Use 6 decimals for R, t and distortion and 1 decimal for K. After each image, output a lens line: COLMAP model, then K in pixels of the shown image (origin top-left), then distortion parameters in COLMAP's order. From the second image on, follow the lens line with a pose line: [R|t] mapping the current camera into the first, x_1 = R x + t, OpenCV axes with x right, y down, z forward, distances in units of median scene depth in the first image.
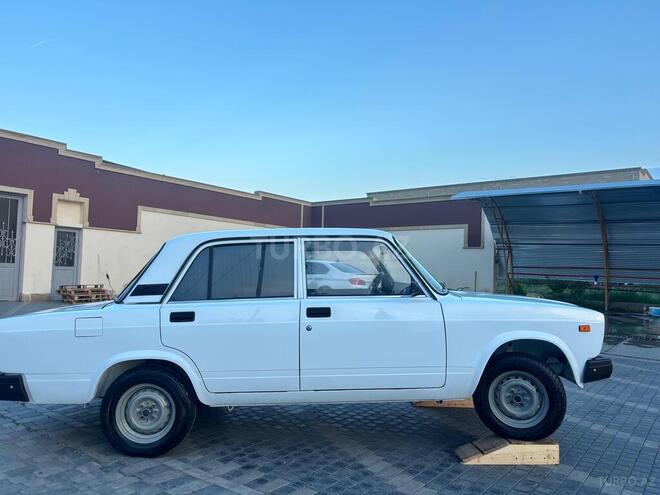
lens RADIAL K [[504.0, 0, 327.1], [0, 504.0, 251.3], [0, 0, 1]] dist [0.053123, -0.055773]
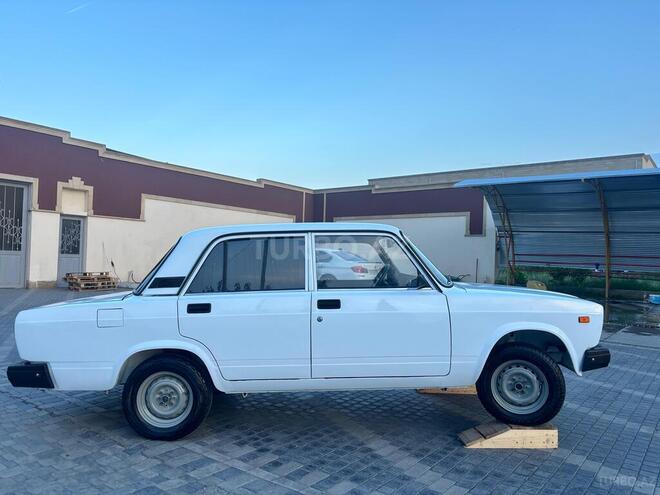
lens RADIAL K [[504.4, 0, 325.4], [0, 504.4, 251.6], [0, 0, 1]] dist [0.054212, -0.058347]
pose [[0.999989, 0.000191, -0.004660, -0.018481], [-0.000061, 0.999612, 0.027838, -0.016334], [0.004664, -0.027838, 0.999602, -0.040562]]
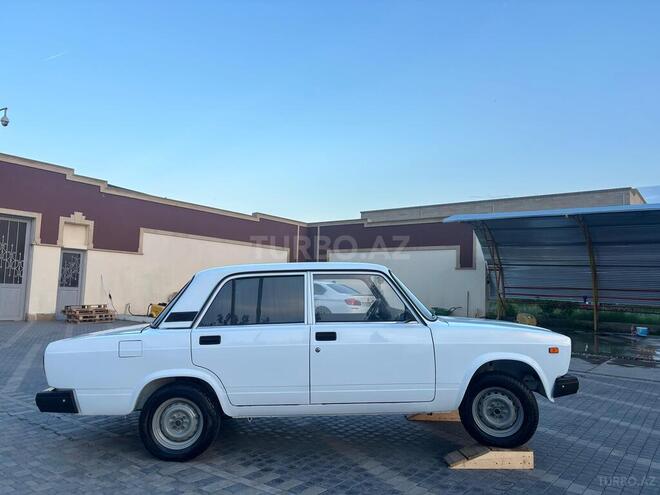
lens RADIAL K [[505.7, 0, 320.5], [0, 505.7, 248.9], [0, 0, 1]] dist [0.052573, -0.053024]
pose [[1.000000, 0.000773, -0.000159, -0.027907], [-0.000779, 0.999232, -0.039173, -0.033946], [0.000129, 0.039173, 0.999232, -0.174386]]
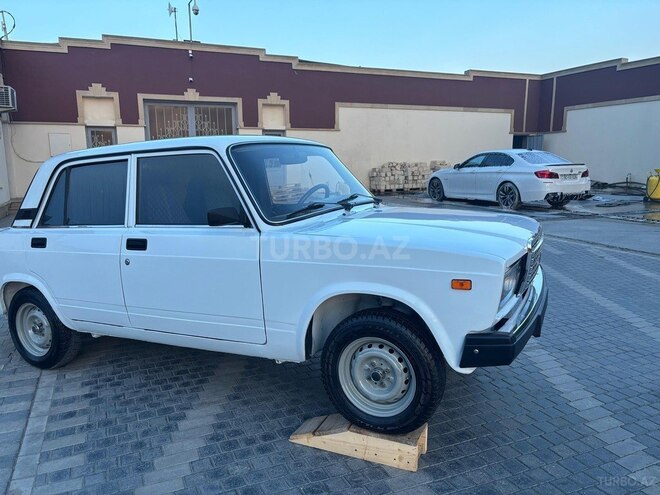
lens RADIAL K [[504.0, 0, 327.1], [0, 504.0, 251.3], [0, 0, 1]] dist [0.053123, -0.055773]
pose [[0.867063, 0.049113, -0.495772, 0.660543], [0.059525, 0.977788, 0.200967, -0.019165], [0.494630, -0.203762, 0.844880, 0.411424]]
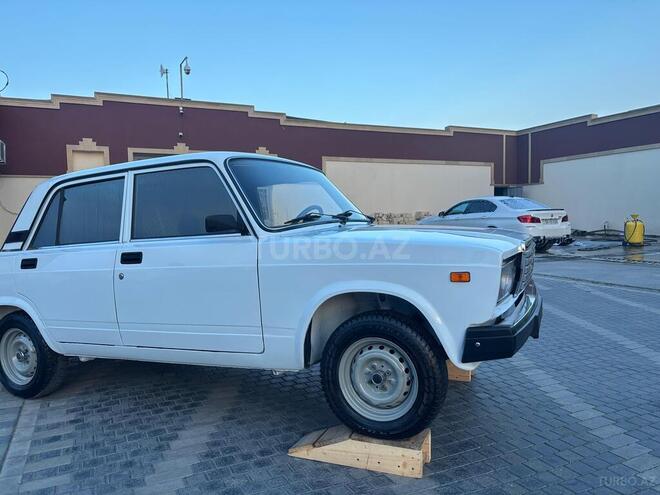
lens RADIAL K [[503.1, 0, 332.5], [0, 503.1, 250.7], [0, 0, 1]] dist [0.056274, -0.058116]
pose [[0.884847, -0.017806, -0.465541, 0.649974], [0.067779, 0.993558, 0.090824, 0.052891], [0.460925, -0.111919, 0.880354, 0.388985]]
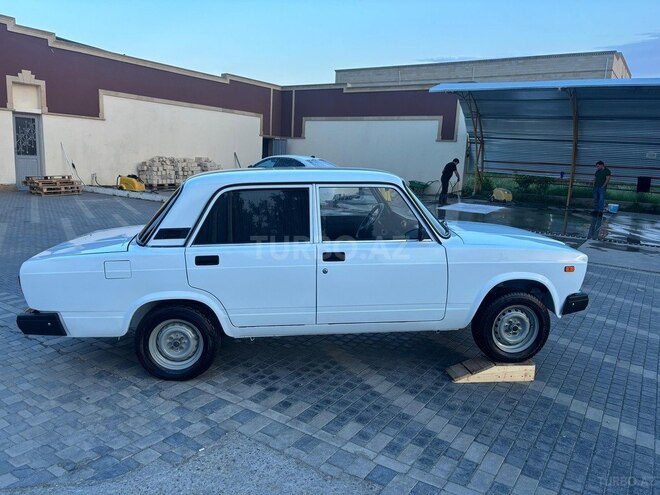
lens RADIAL K [[505.7, 0, 320.5], [0, 505.7, 248.9], [0, 0, 1]] dist [0.052573, -0.053024]
pose [[0.998108, 0.004543, 0.061315, -0.106161], [-0.018452, 0.973428, 0.228247, -0.134272], [-0.058649, -0.228947, 0.971671, -0.041711]]
